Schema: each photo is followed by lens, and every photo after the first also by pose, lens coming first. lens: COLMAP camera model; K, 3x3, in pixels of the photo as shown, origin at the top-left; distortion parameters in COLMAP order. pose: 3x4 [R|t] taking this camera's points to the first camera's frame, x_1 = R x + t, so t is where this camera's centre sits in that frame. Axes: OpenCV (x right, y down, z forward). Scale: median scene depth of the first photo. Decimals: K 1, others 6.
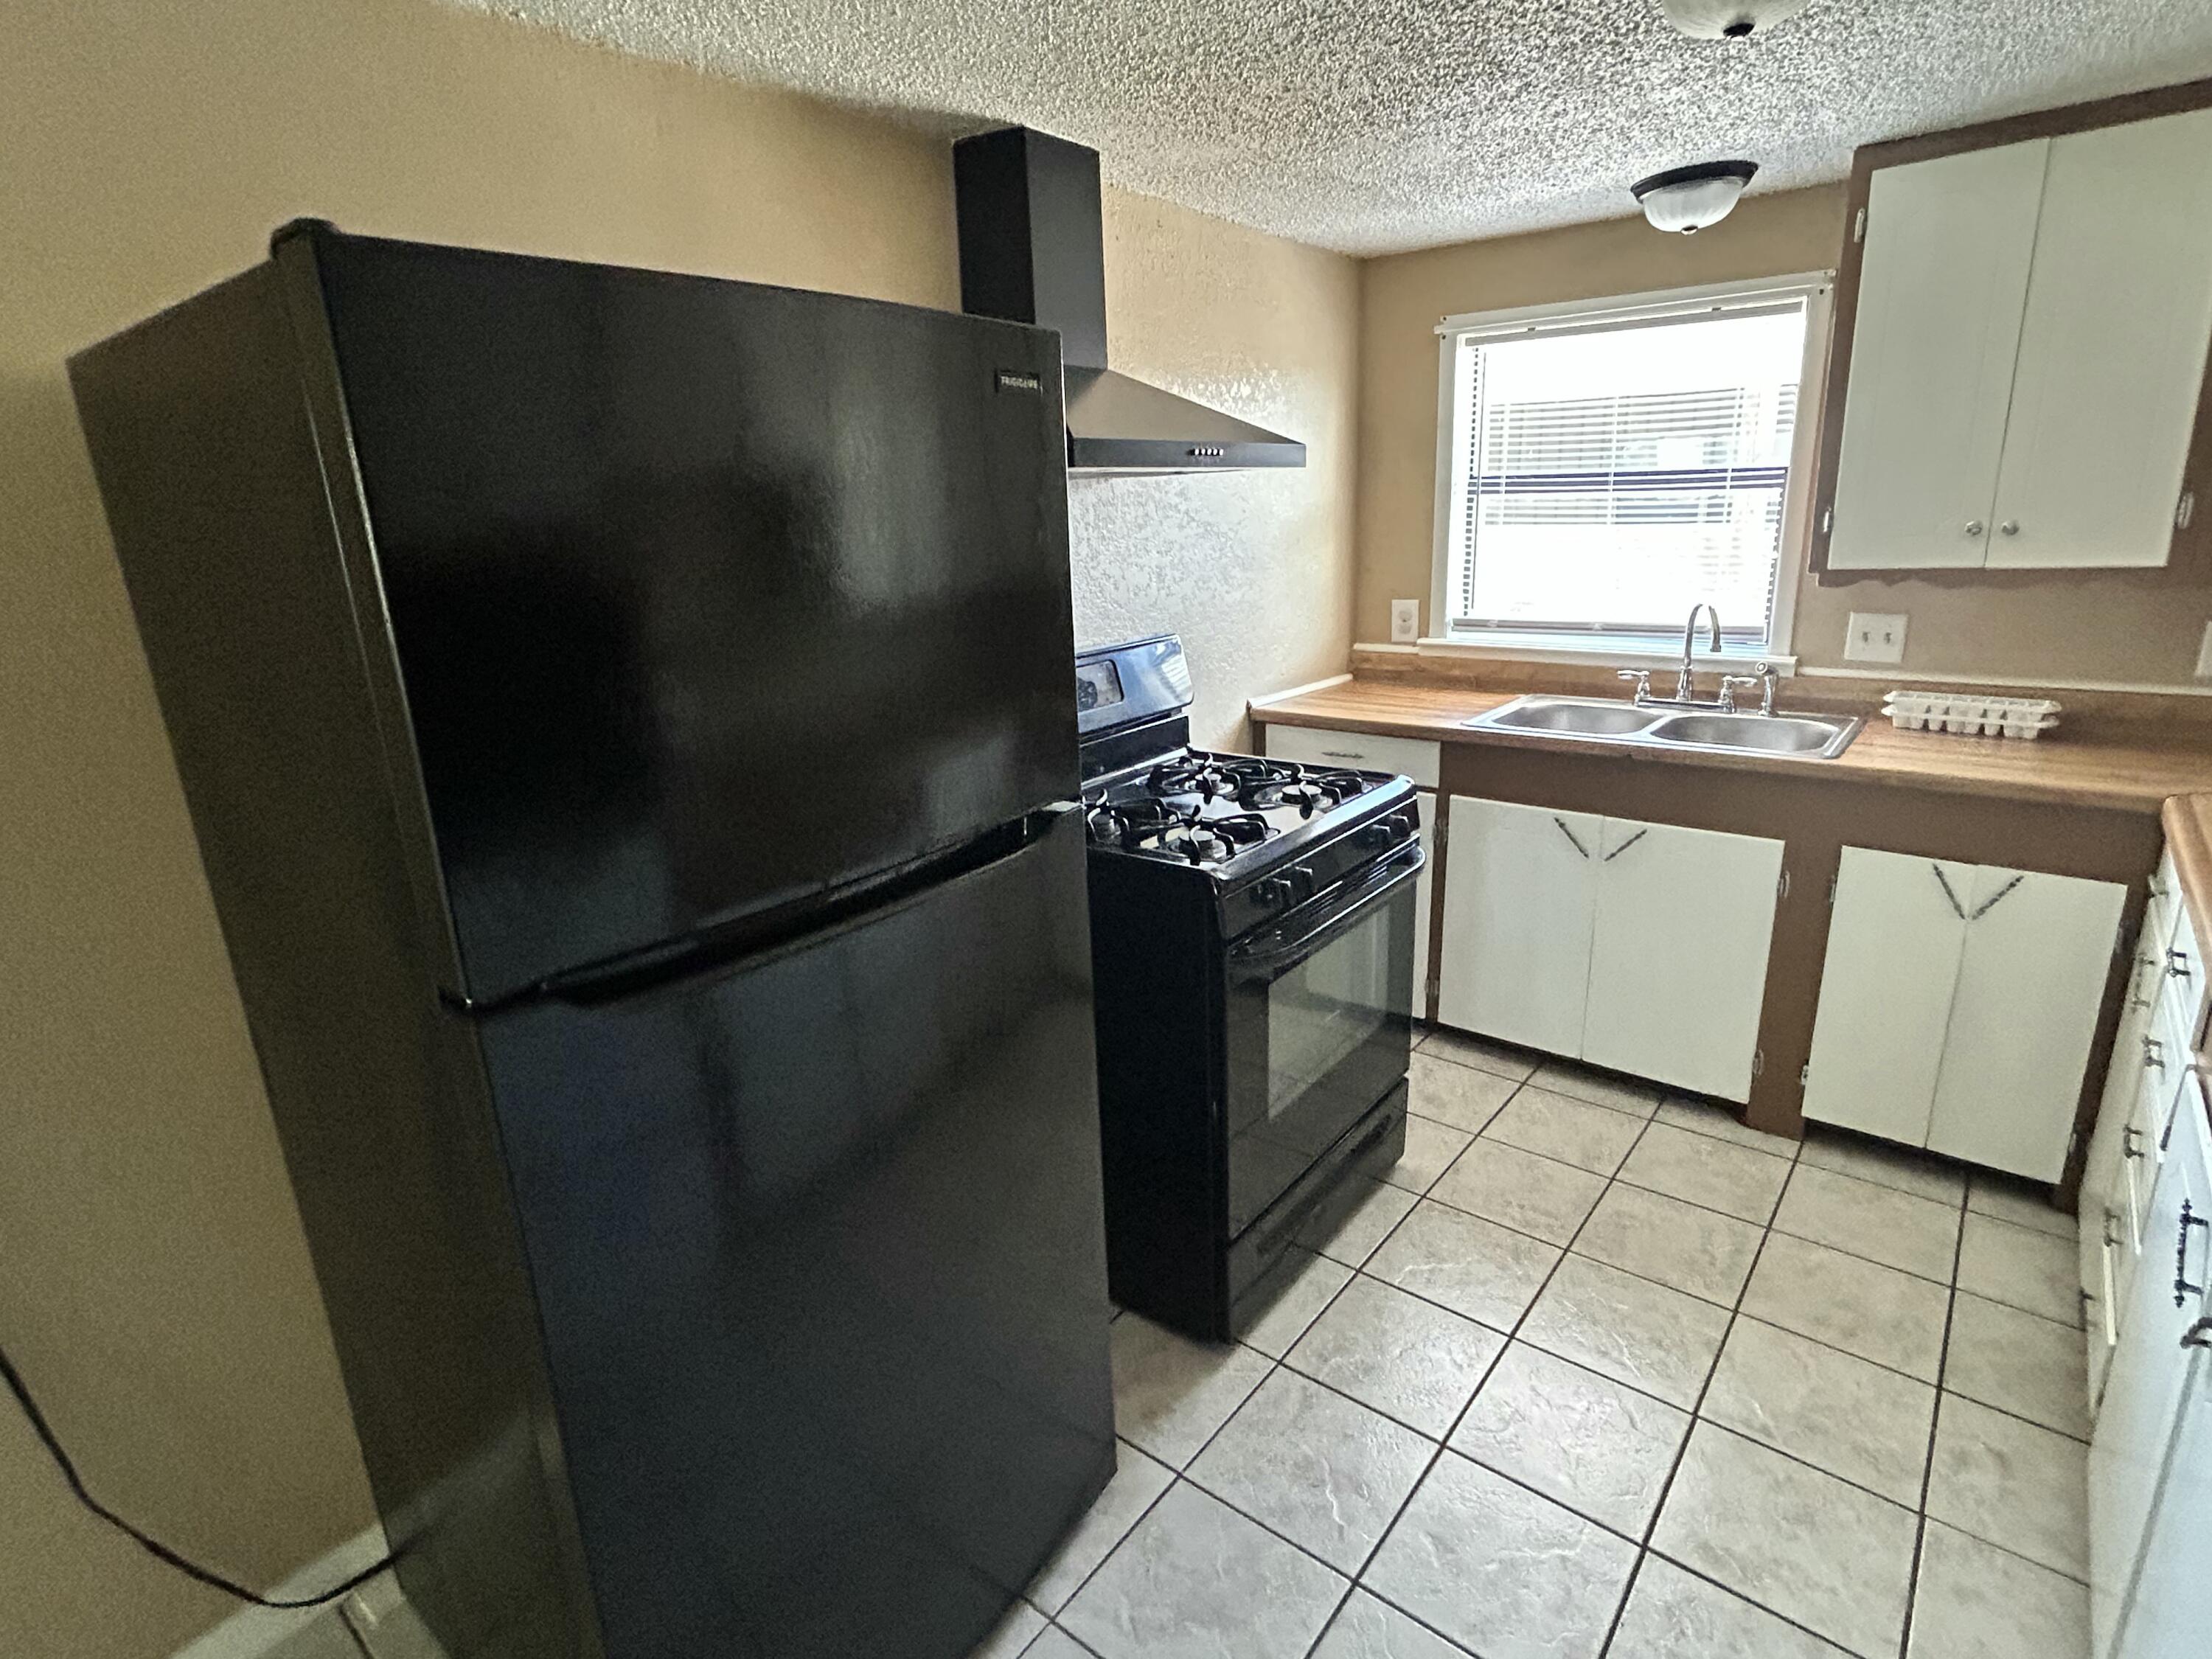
lens RADIAL K [[1140.2, 0, 1098.8], [0, 1140.2, 826.6], [0, 0, 1]] dist [-0.004390, 0.002395]
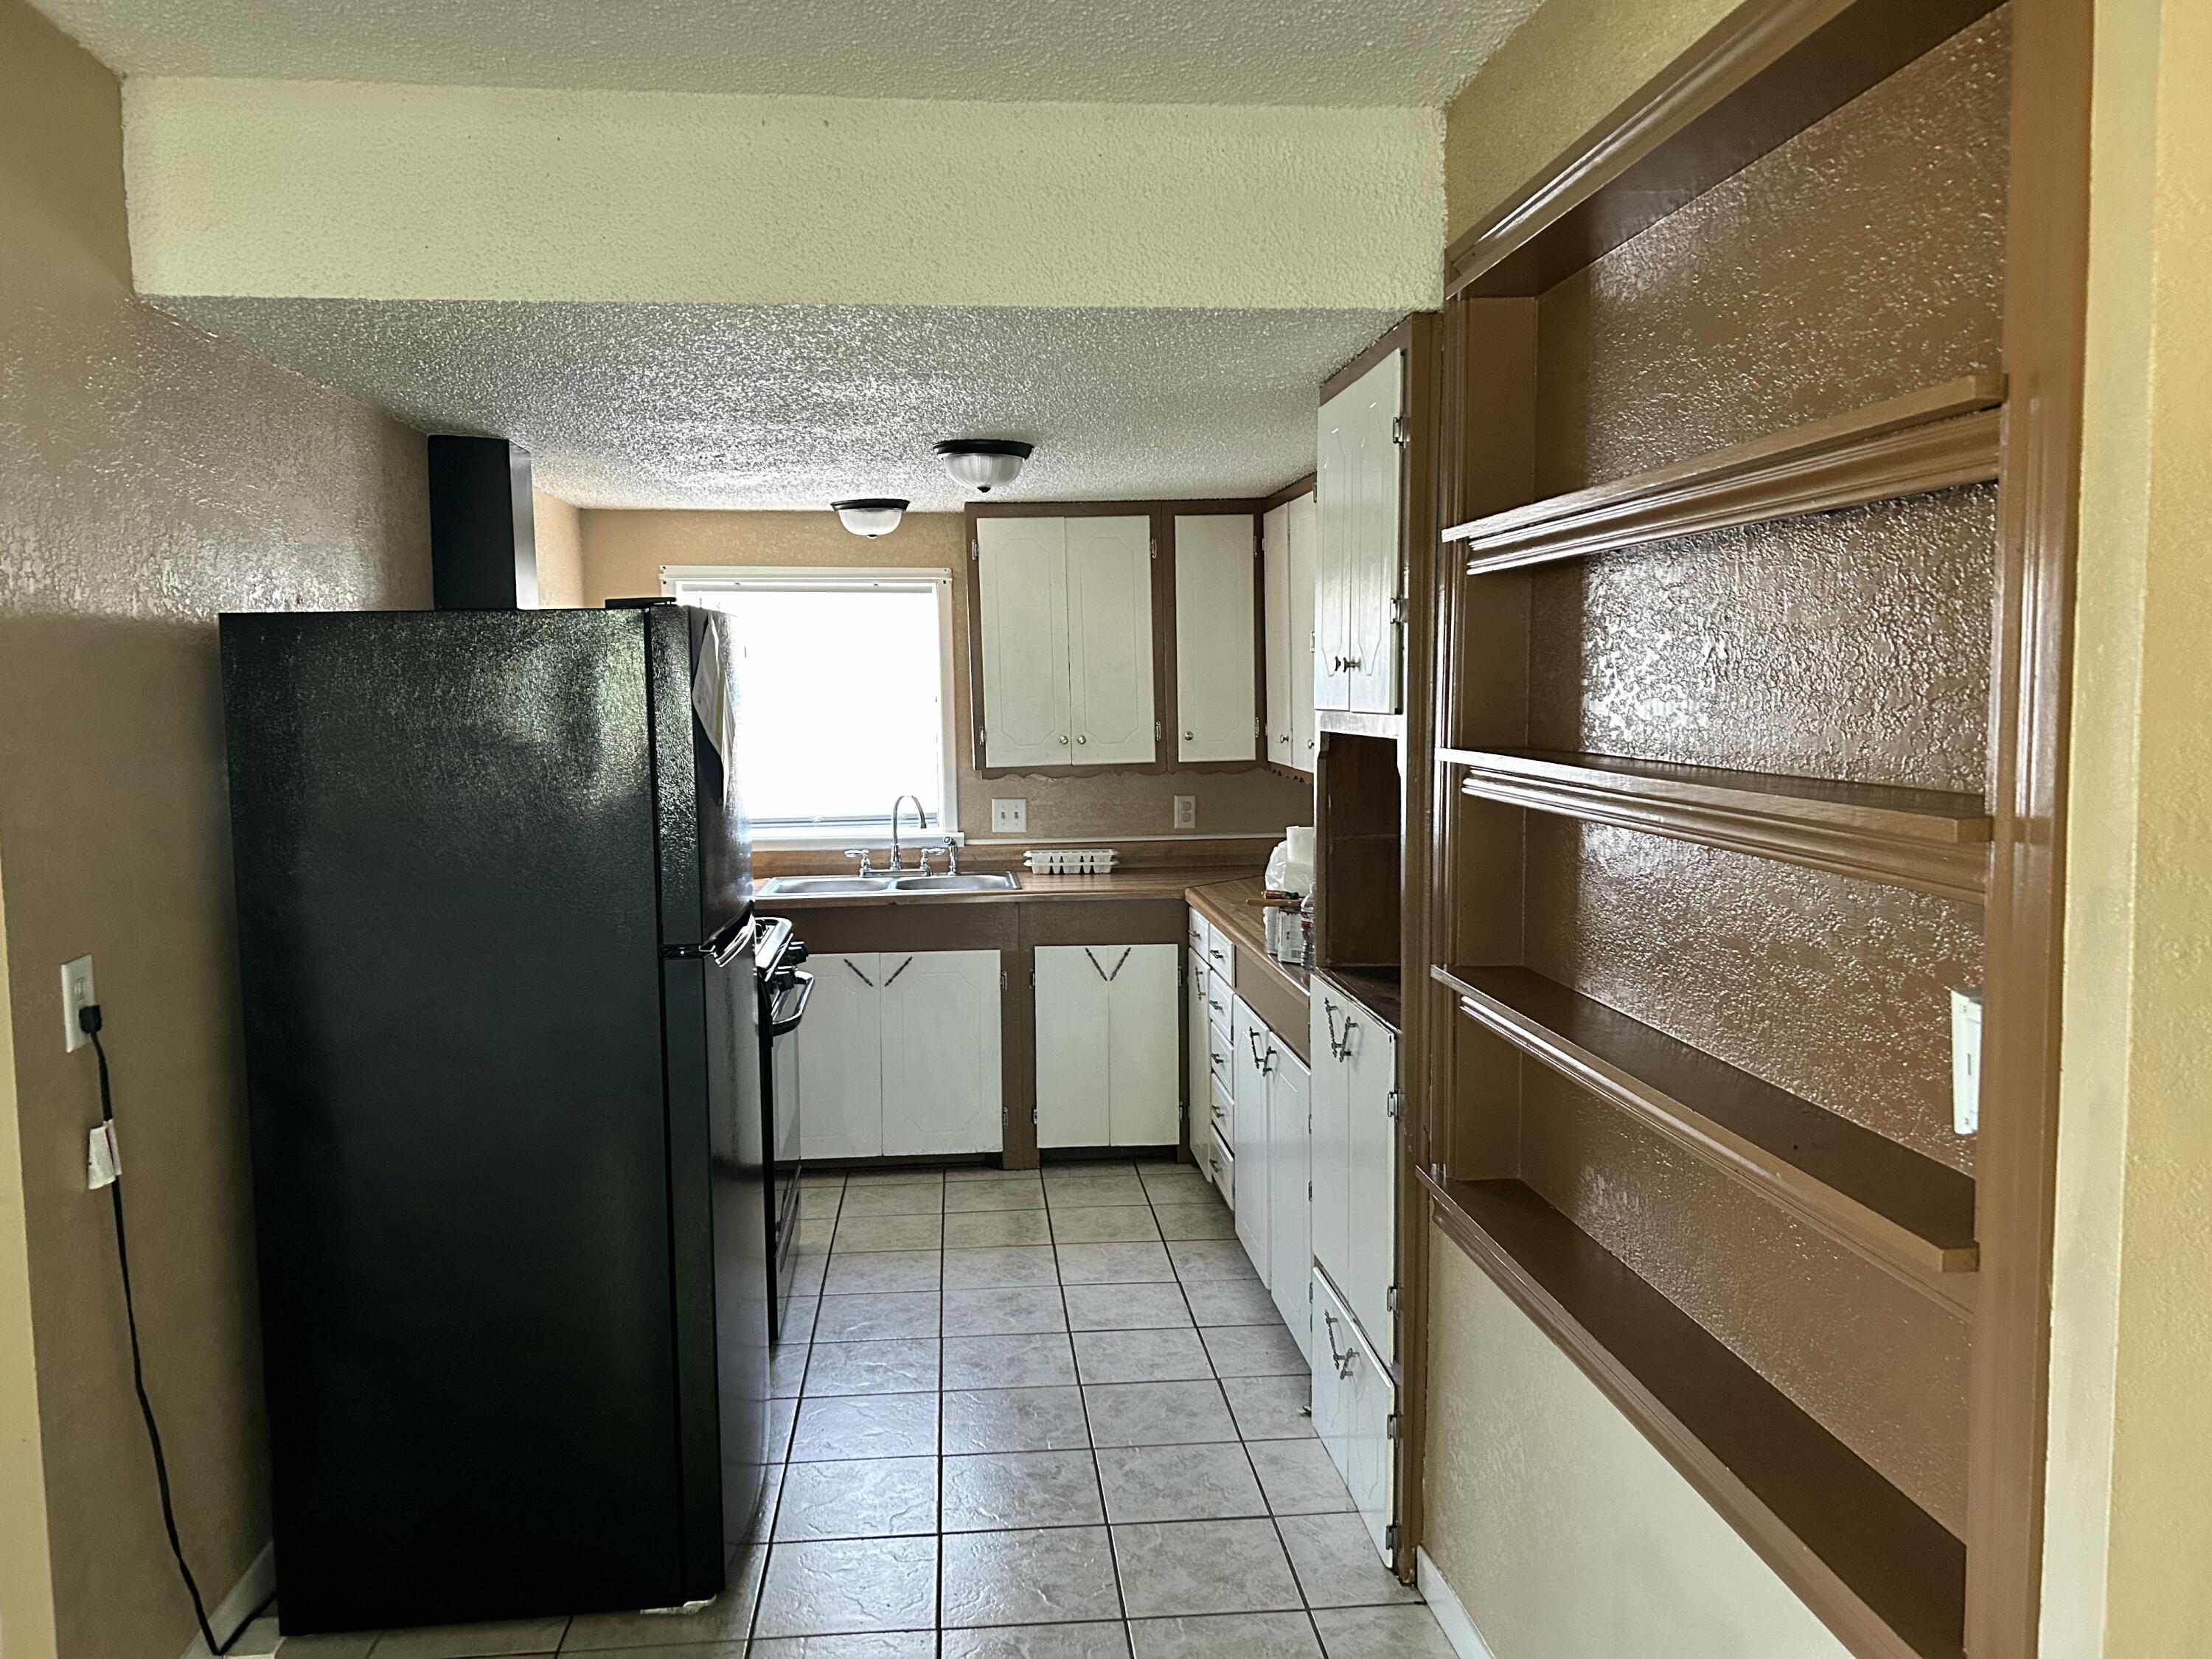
lens RADIAL K [[1678.7, 0, 1098.1], [0, 1678.7, 837.2], [0, 0, 1]] dist [0.037245, -0.001987]
pose [[0.713558, -0.033960, 0.699773, -0.808561], [0.178697, 0.974610, -0.134919, 0.186311], [-0.677424, 0.221319, 0.701509, -0.617865]]
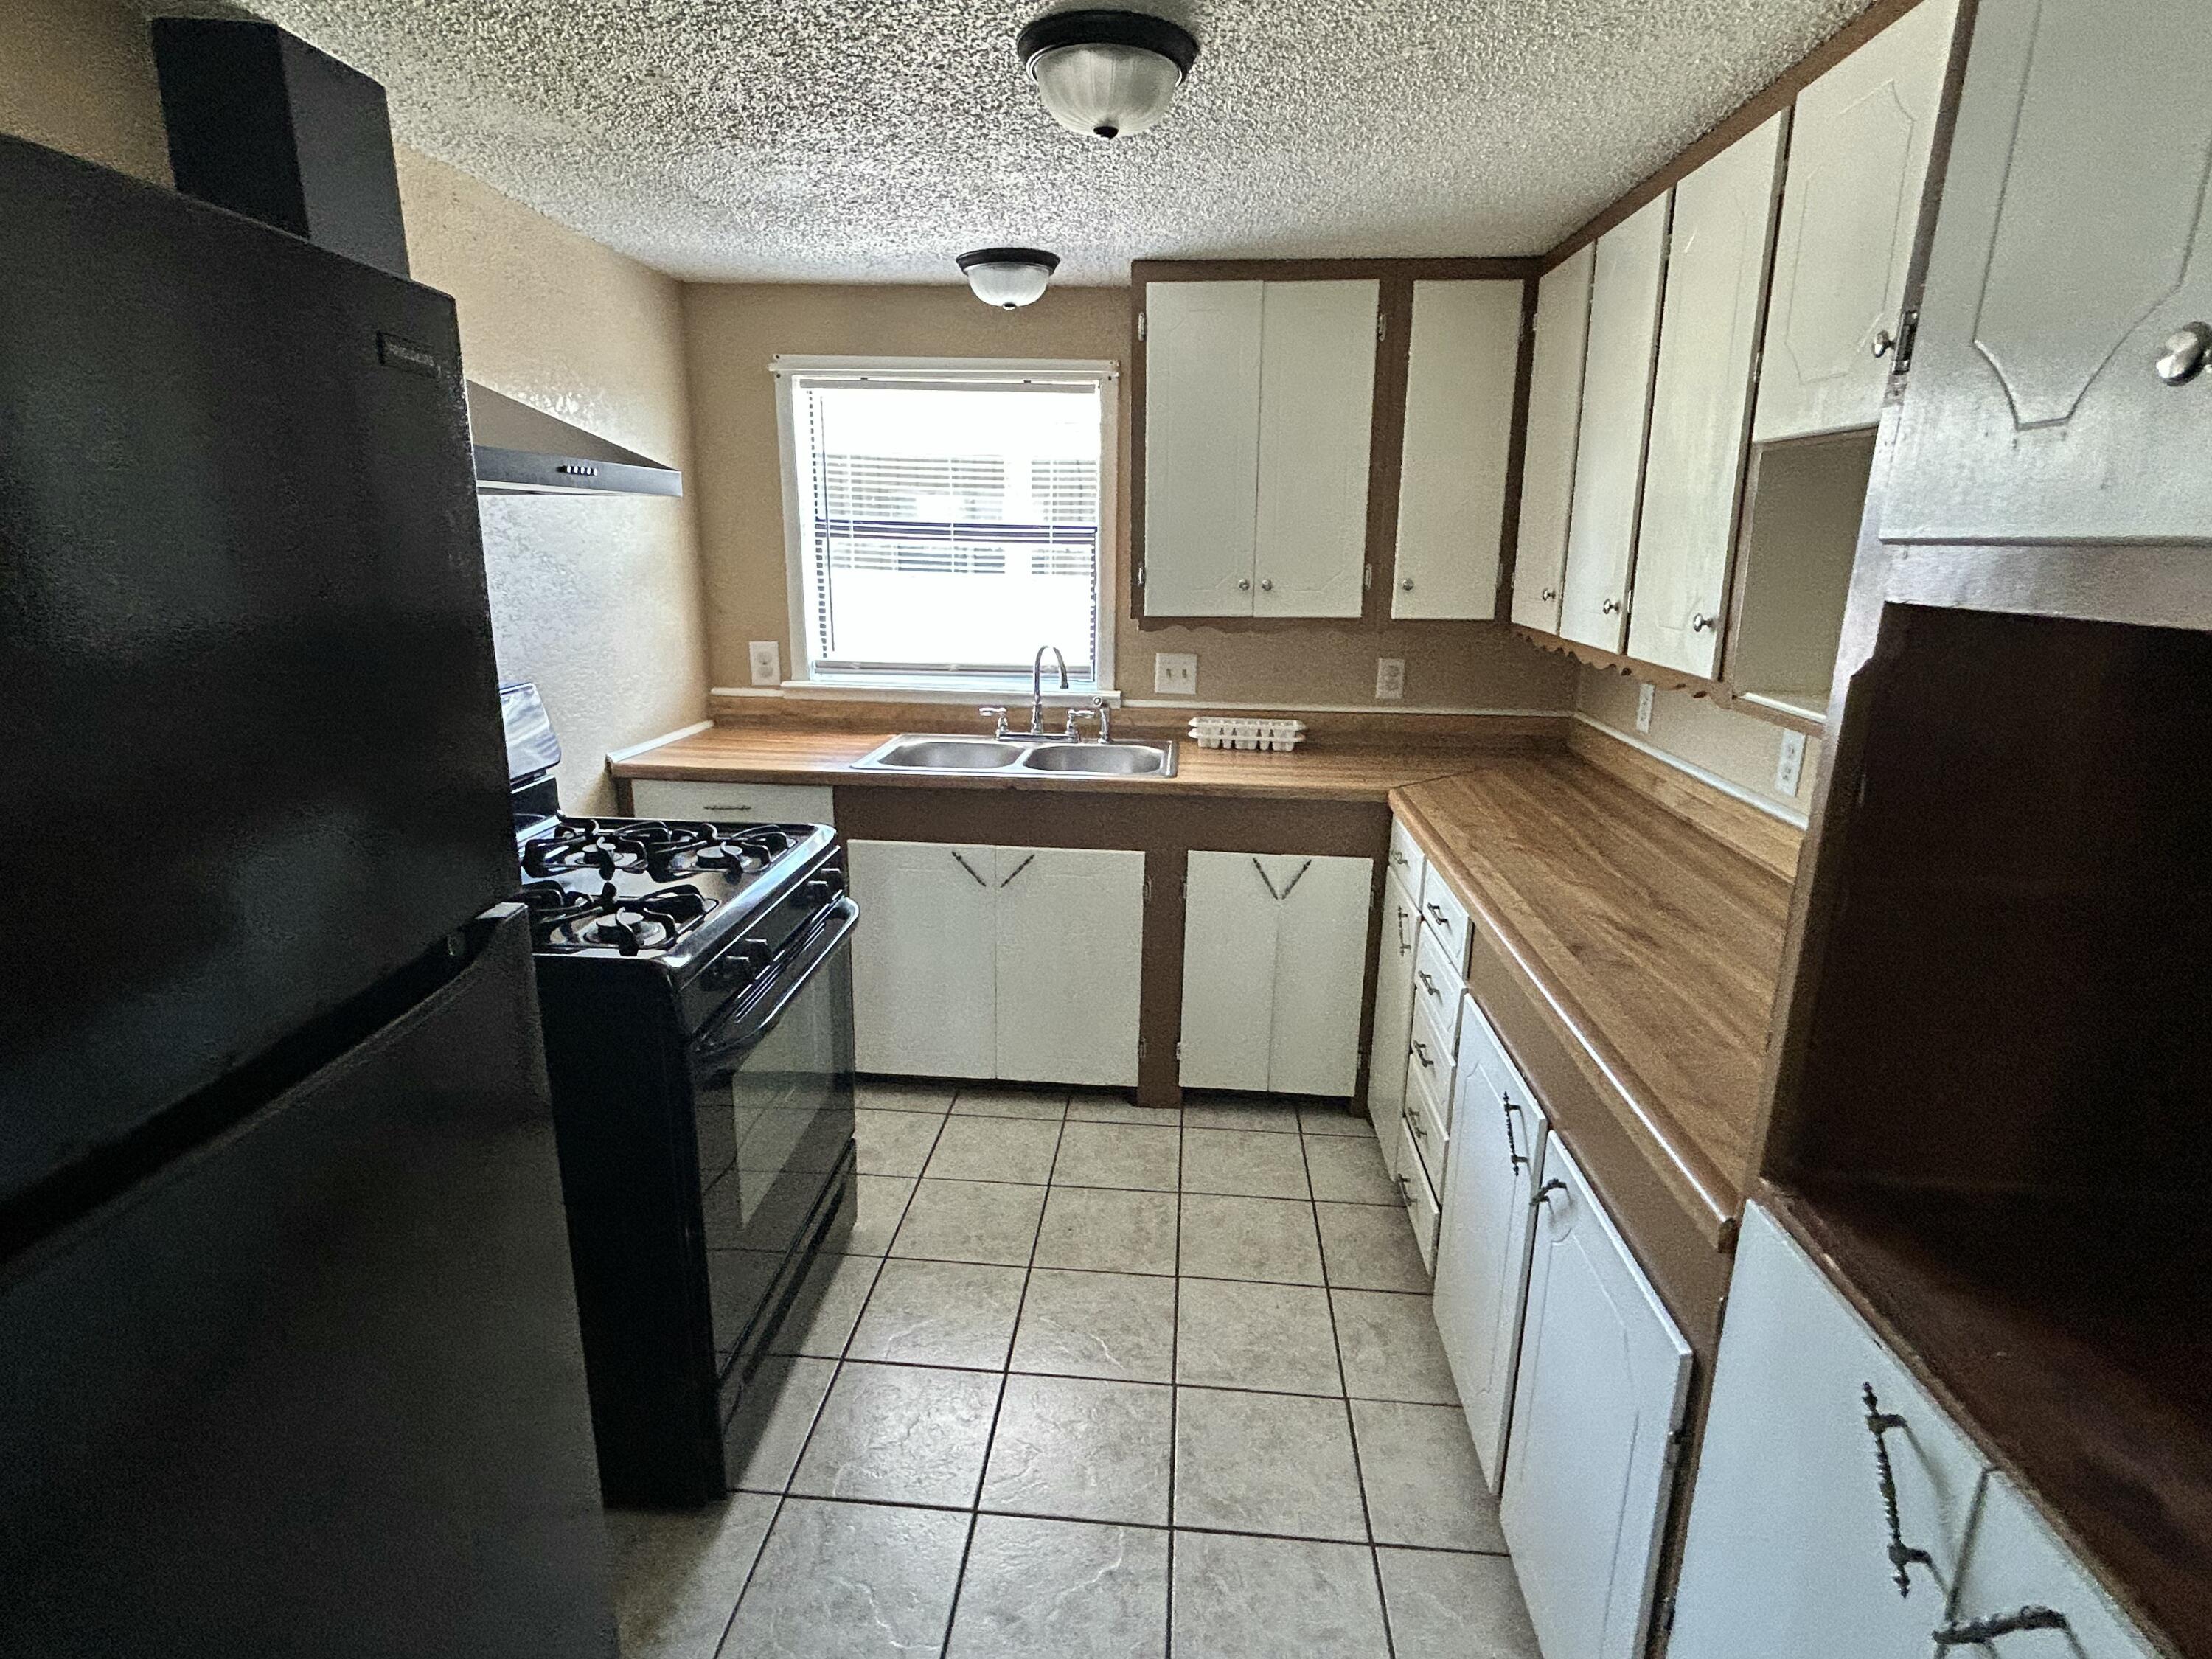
lens RADIAL K [[1140.2, 0, 1103.0], [0, 1140.2, 825.8], [0, 0, 1]] dist [-0.004390, 0.002395]
pose [[0.819026, -0.092072, 0.566321, -0.079587], [0.112141, 0.993692, -0.000627, -0.017384], [-0.562691, 0.064021, 0.824185, 0.080843]]
